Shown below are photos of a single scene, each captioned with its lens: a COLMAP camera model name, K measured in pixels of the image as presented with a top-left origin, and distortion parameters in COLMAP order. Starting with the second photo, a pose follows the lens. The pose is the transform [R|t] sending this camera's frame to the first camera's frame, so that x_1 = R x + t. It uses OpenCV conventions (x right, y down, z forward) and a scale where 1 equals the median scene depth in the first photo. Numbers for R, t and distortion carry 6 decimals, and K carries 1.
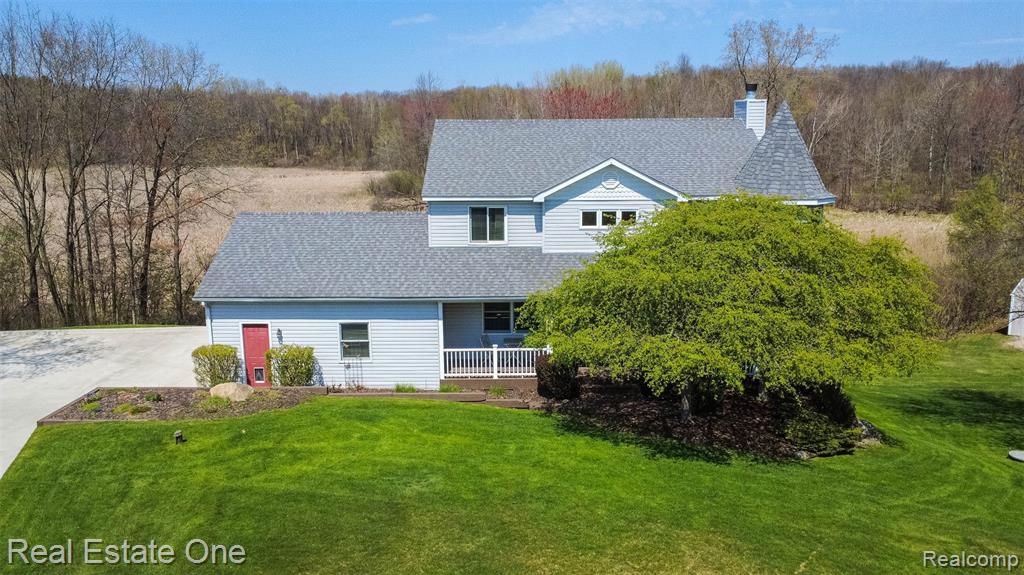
lens RADIAL K [[785.1, 0, 512.0], [0, 785.1, 287.5], [0, 0, 1]] dist [-0.041029, 0.116426]
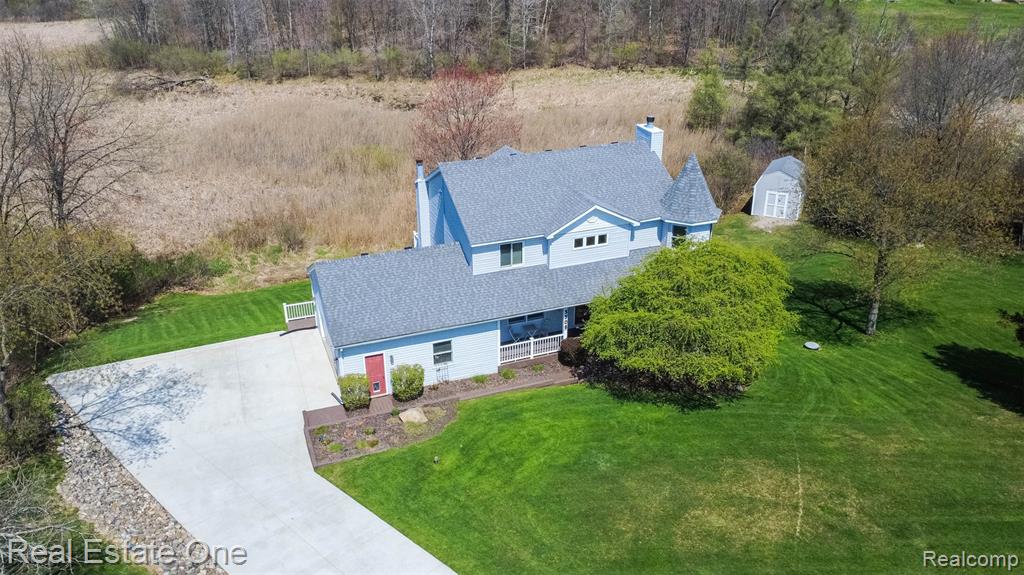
lens RADIAL K [[785.1, 0, 512.0], [0, 785.1, 287.5], [0, 0, 1]] dist [-0.041029, 0.116426]
pose [[0.931148, -0.155227, 0.329953, -0.531836], [0.077551, 0.968467, 0.236765, -0.374377], [-0.356301, -0.194875, 0.913824, -0.333663]]
